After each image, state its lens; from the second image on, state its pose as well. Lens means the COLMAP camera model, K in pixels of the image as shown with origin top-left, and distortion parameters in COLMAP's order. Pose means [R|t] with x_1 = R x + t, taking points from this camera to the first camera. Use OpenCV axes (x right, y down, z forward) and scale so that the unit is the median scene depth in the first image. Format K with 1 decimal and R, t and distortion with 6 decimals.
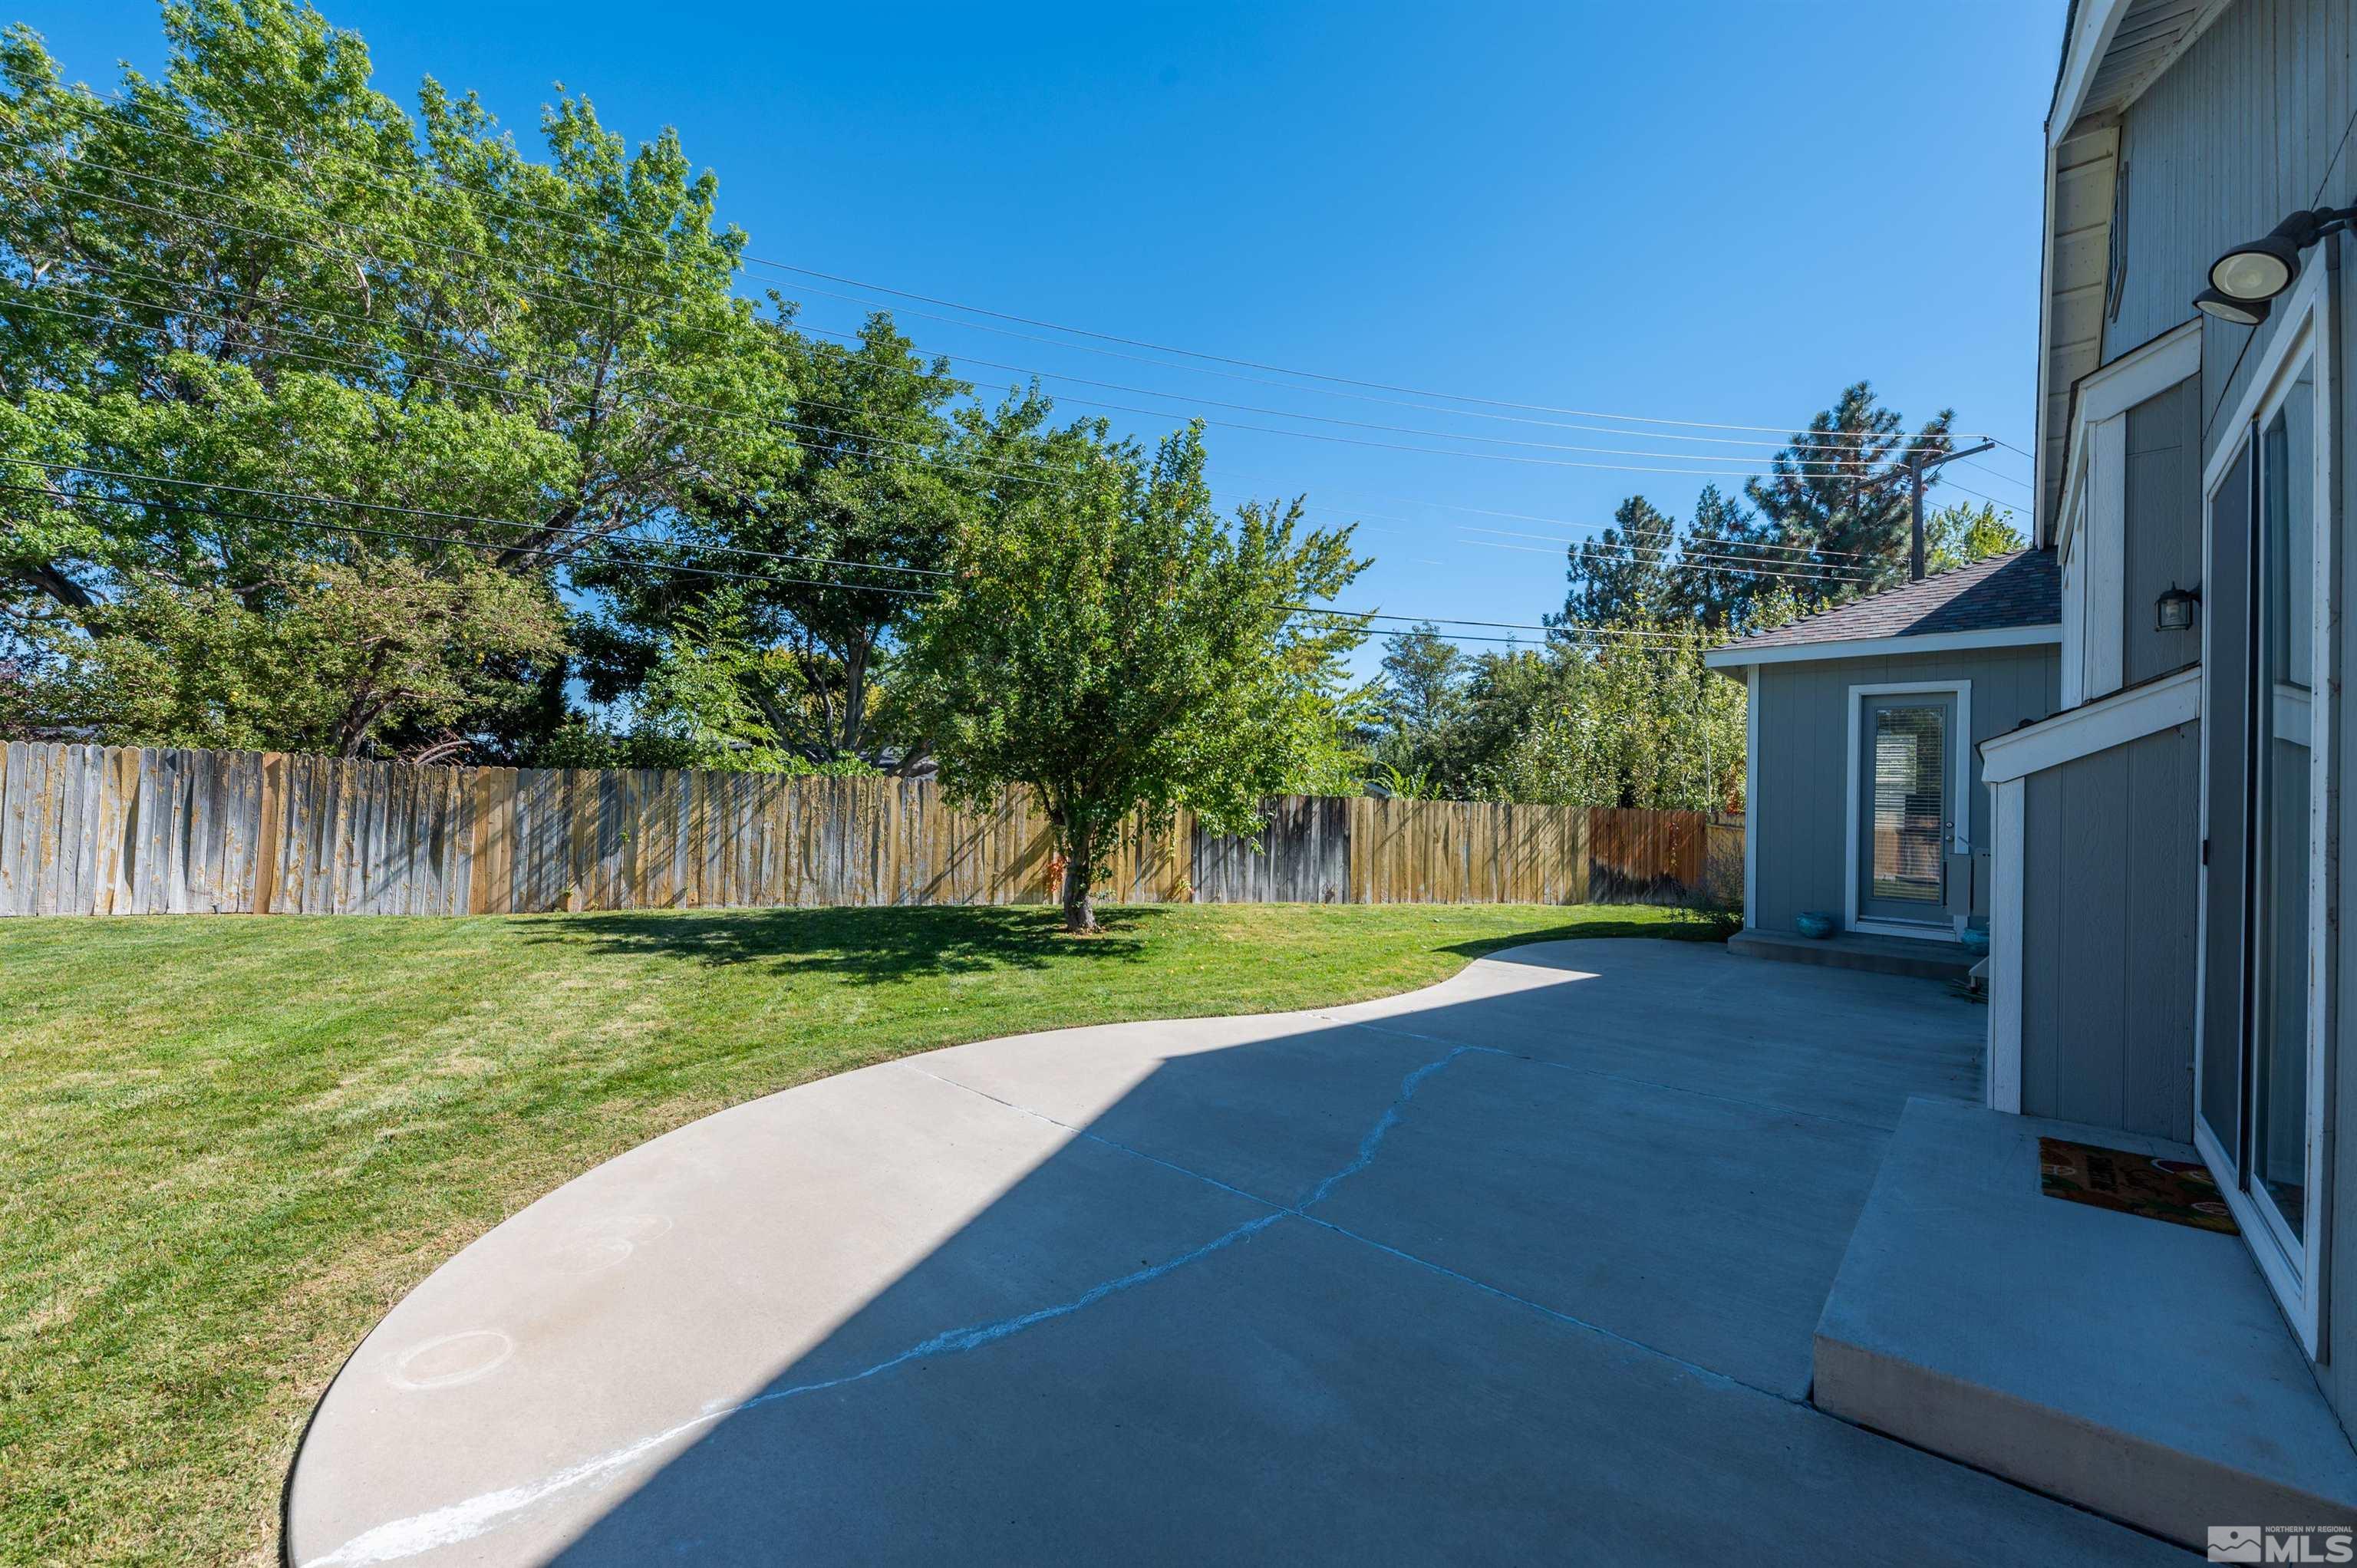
lens RADIAL K [[919.0, 0, 1178.5], [0, 919.0, 784.0], [0, 0, 1]] dist [0.025486, -0.009888]
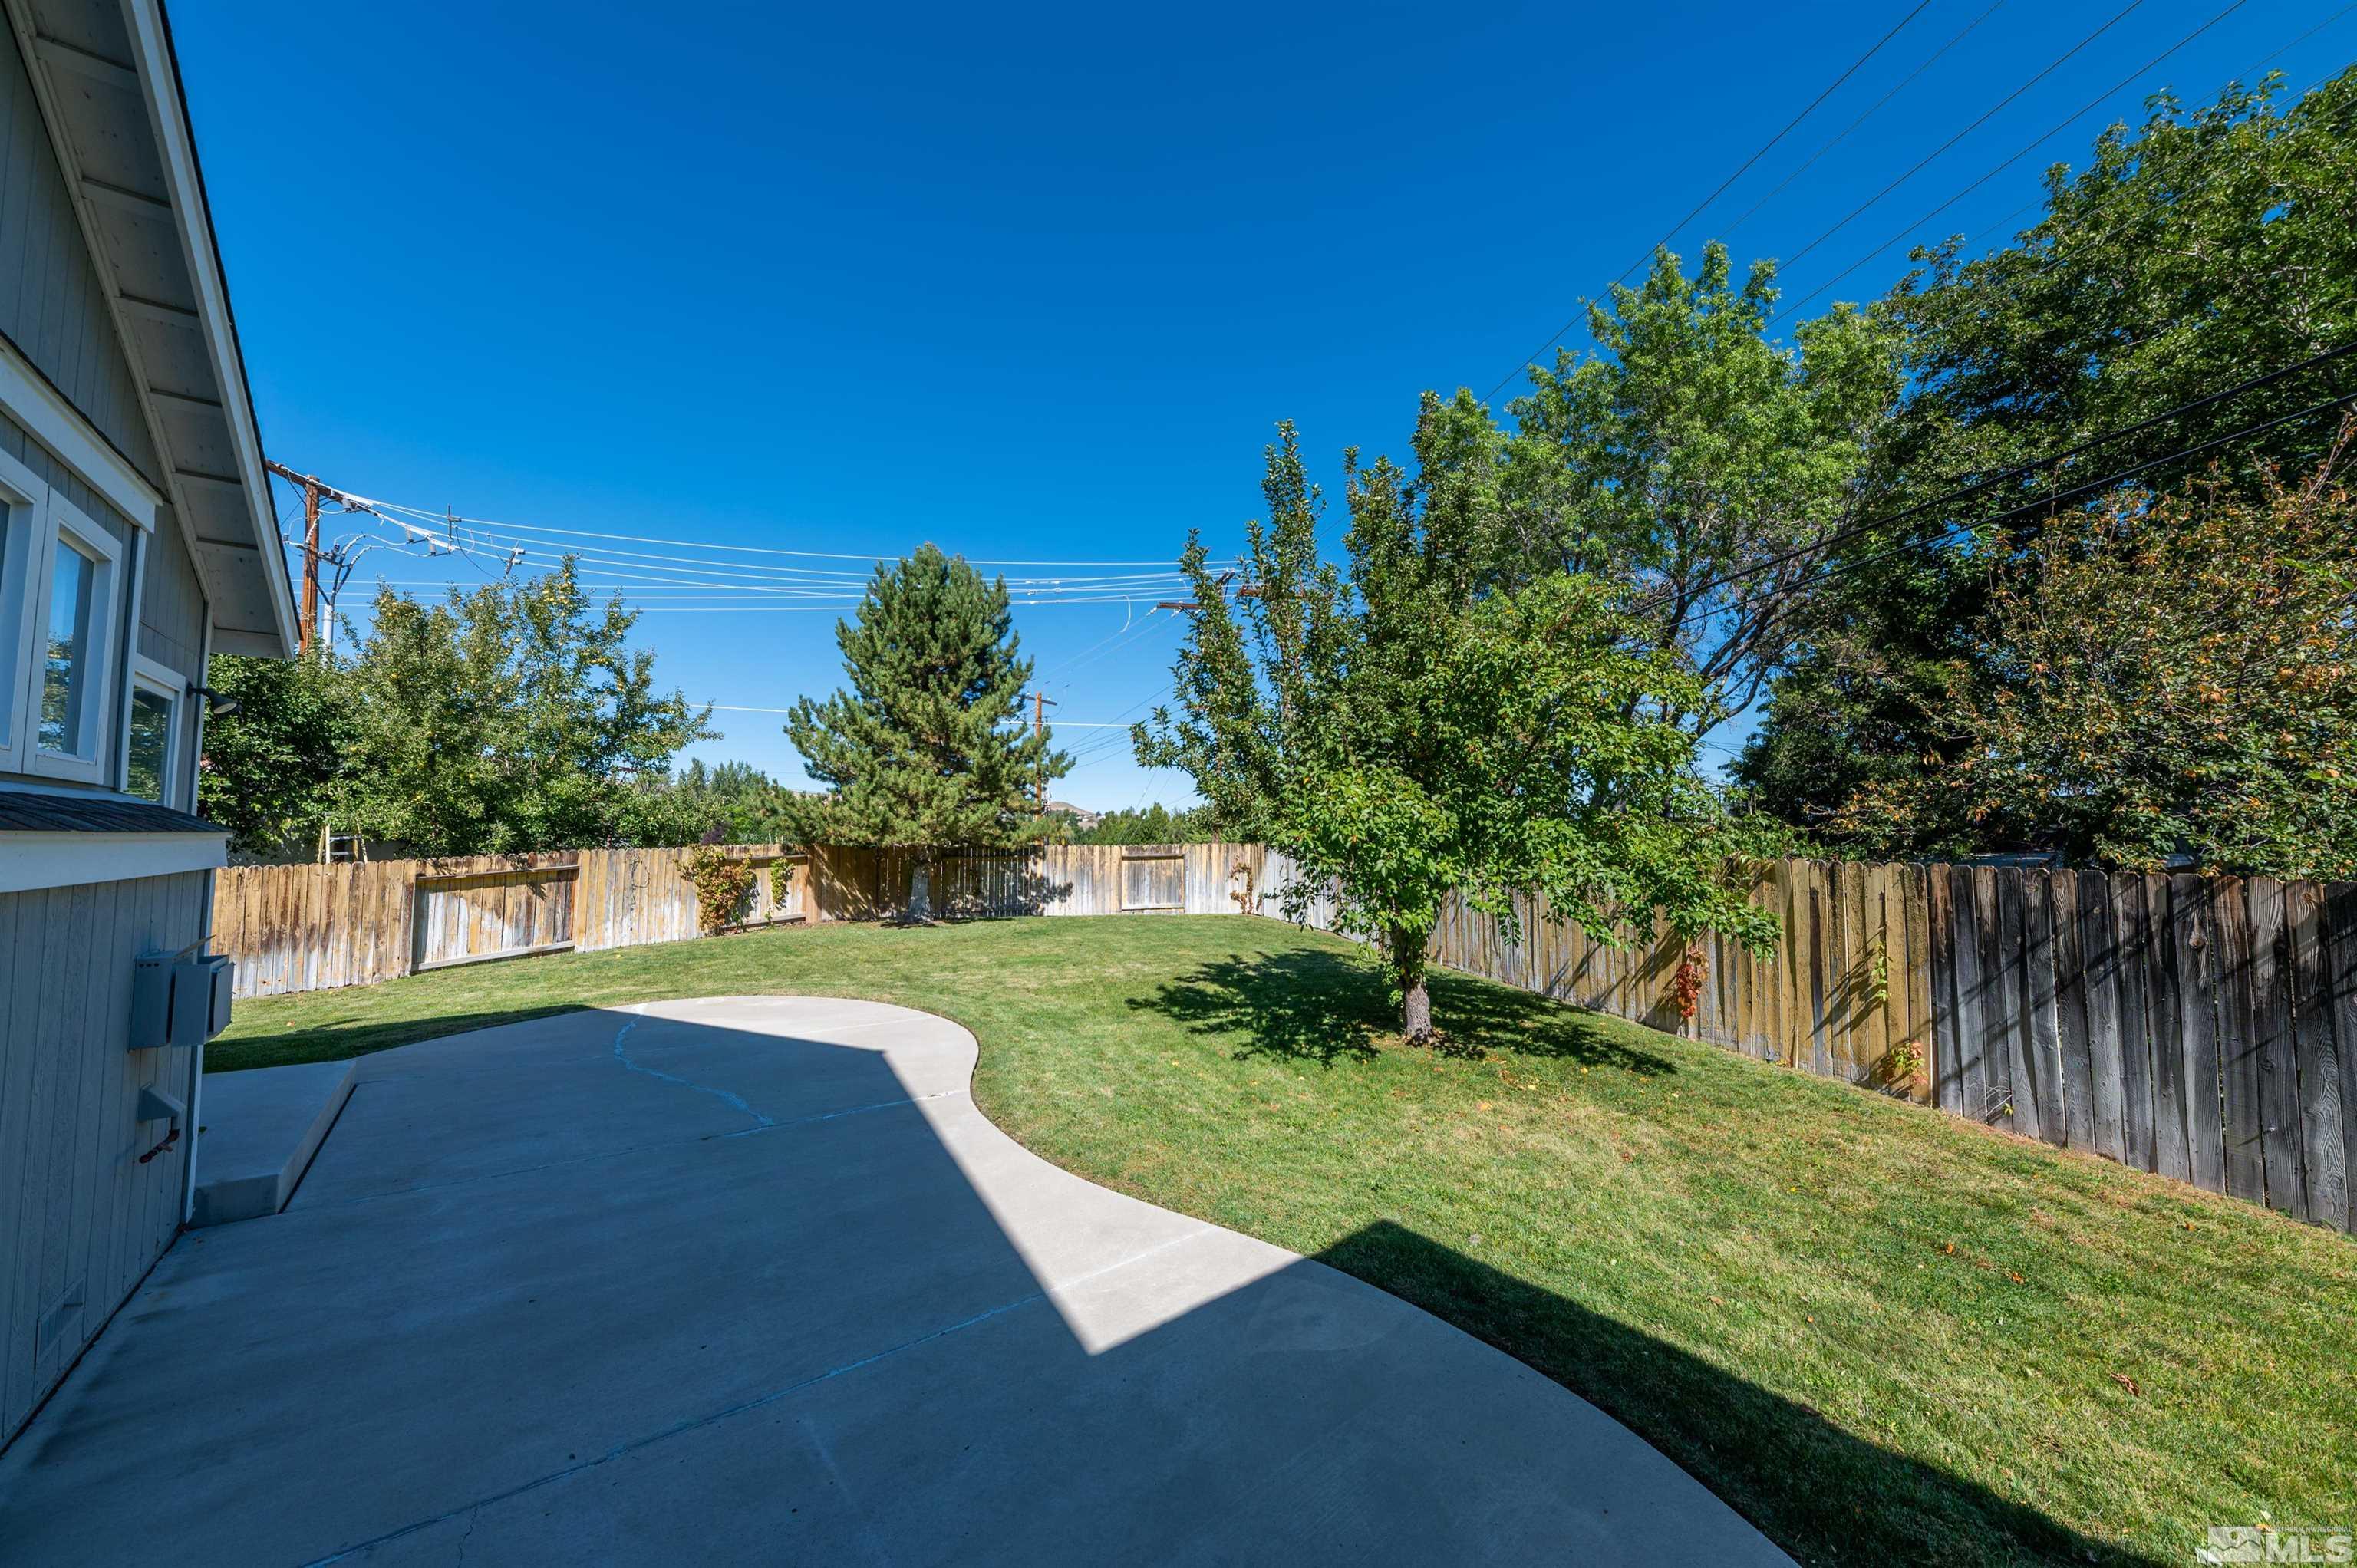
lens RADIAL K [[822.4, 0, 1179.4], [0, 822.4, 790.8], [0, 0, 1]] dist [0.014553, -0.008701]
pose [[-0.170837, -0.087598, -0.981398, 0.501730], [0.011107, 0.995806, -0.090817, 0.004183], [0.985237, -0.026415, -0.169147, 0.698340]]
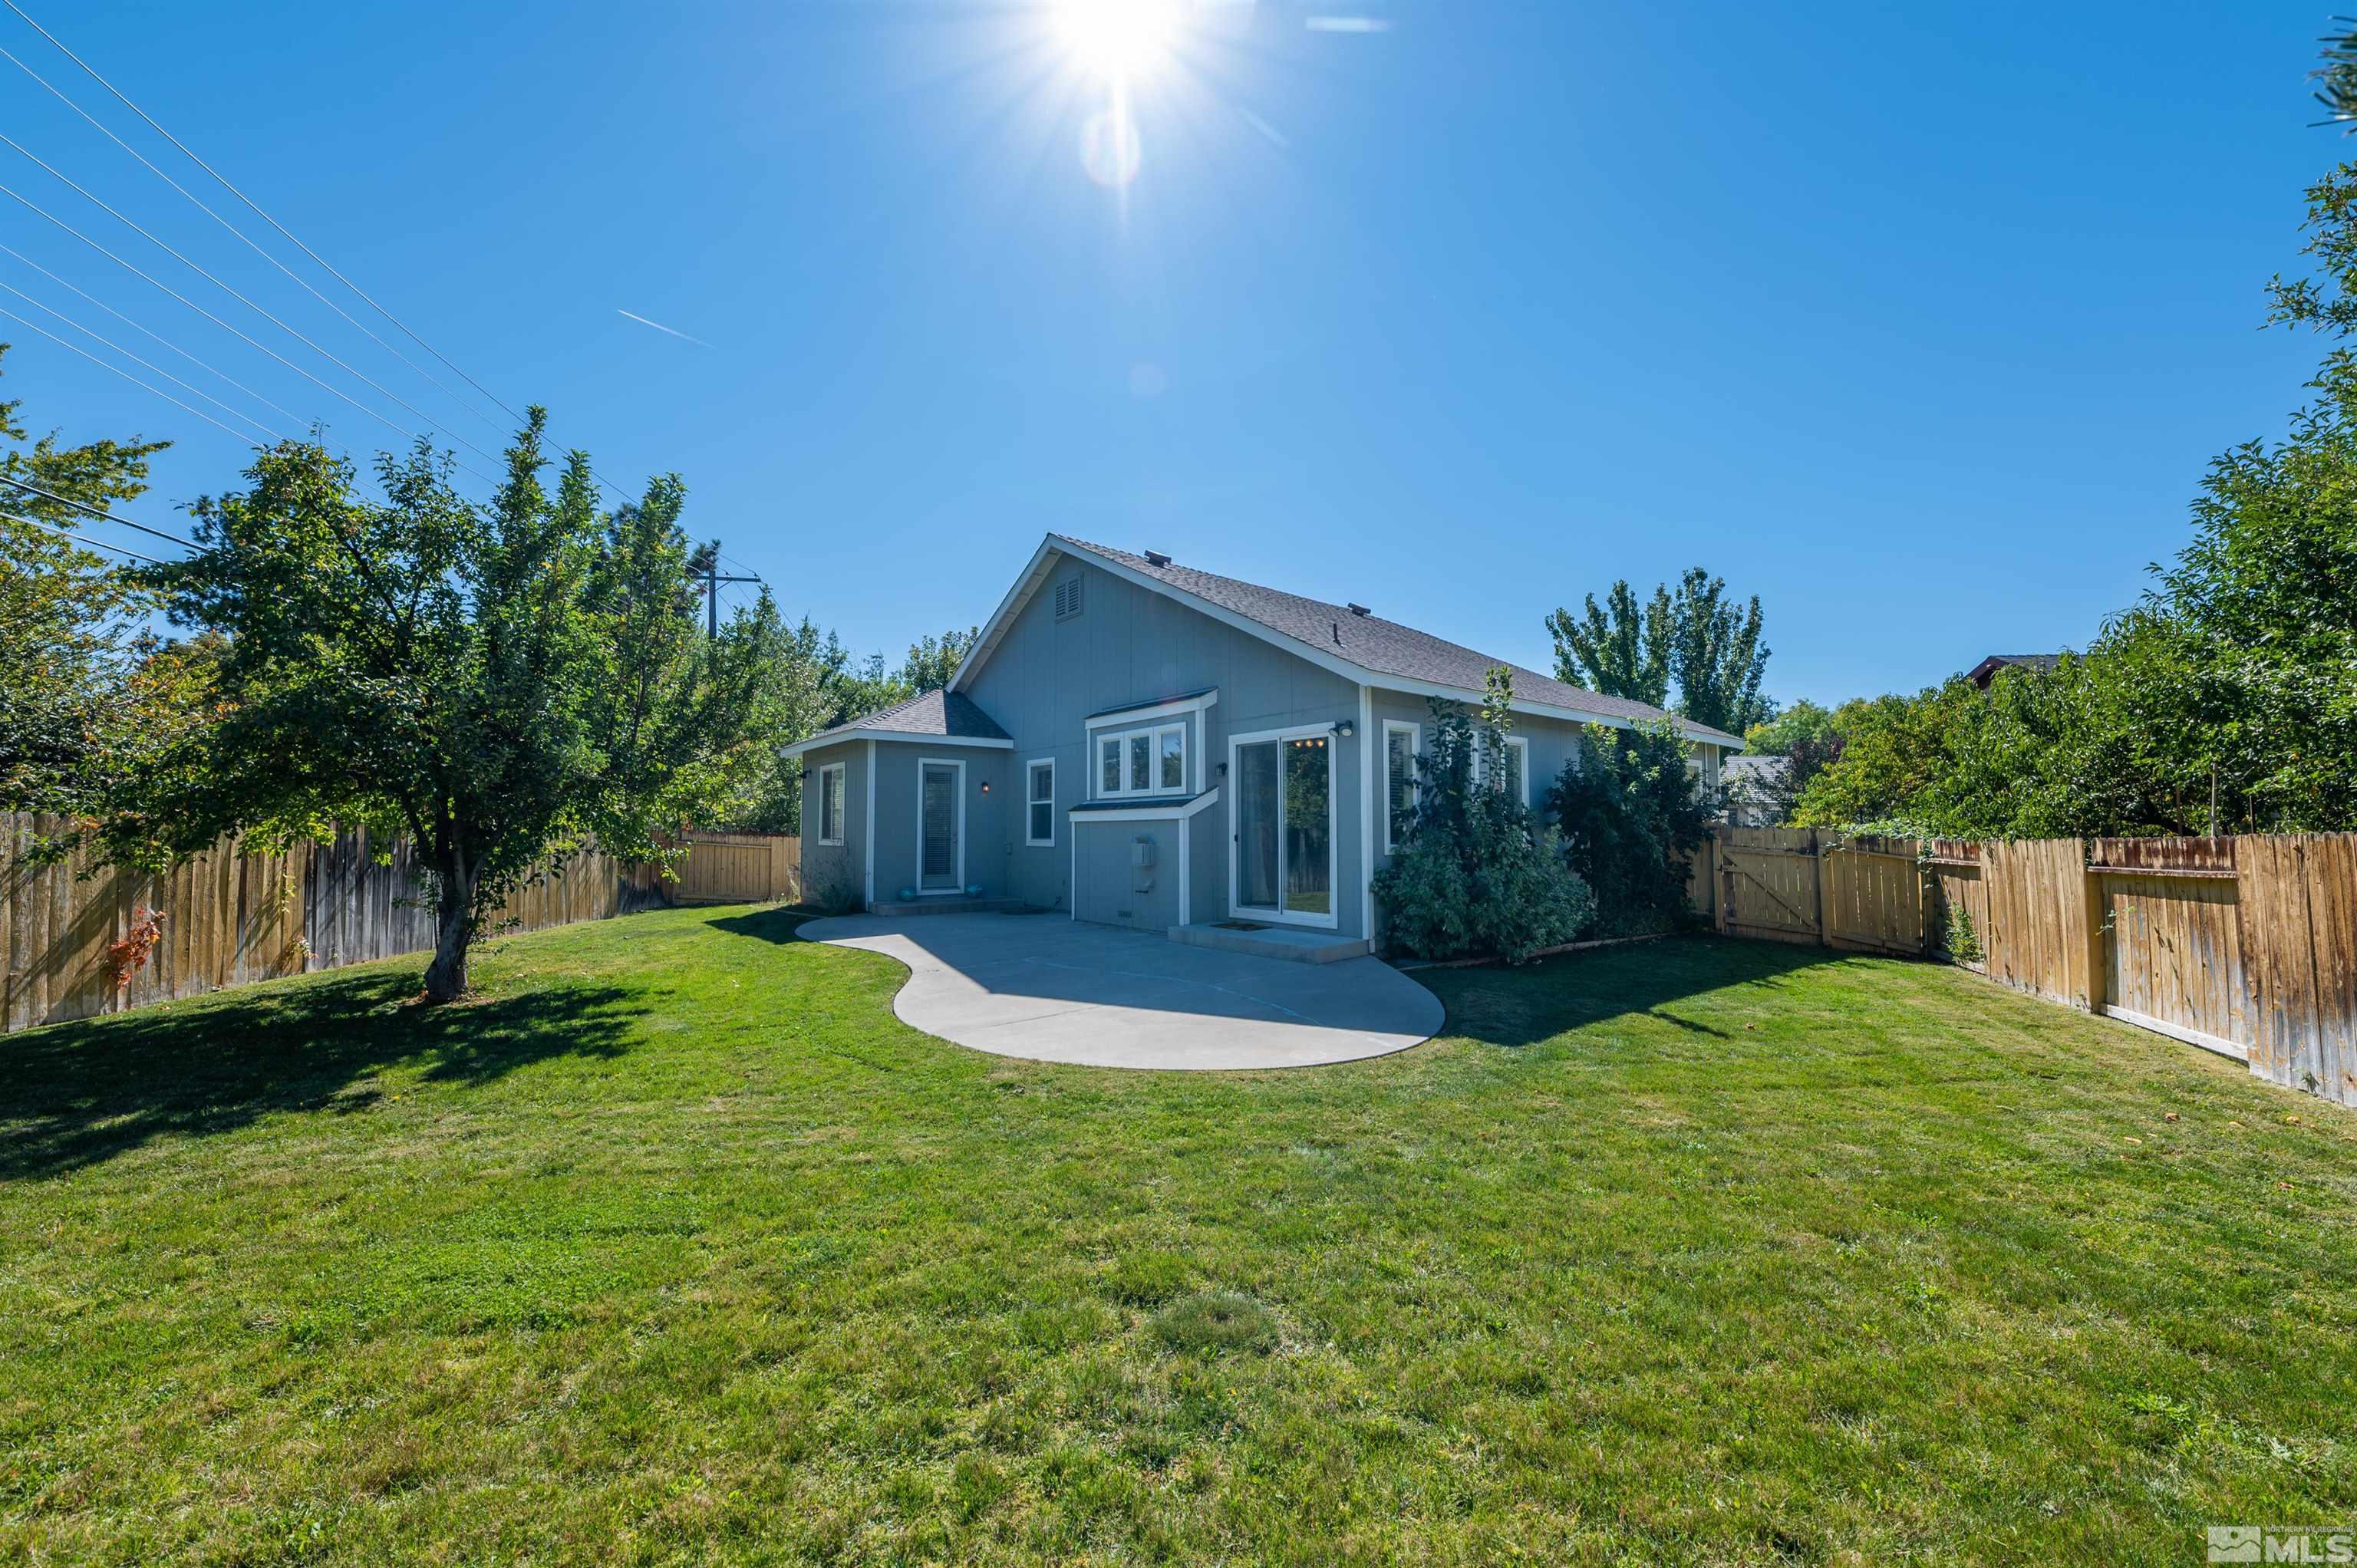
lens RADIAL K [[822.4, 0, 1179.4], [0, 822.4, 790.8], [0, 0, 1]] dist [0.014553, -0.008701]
pose [[0.151909, 0.017485, 0.988240, -0.554265], [-0.007555, 0.999835, -0.016529, -0.013797], [-0.988366, -0.004955, 0.152016, 0.182626]]
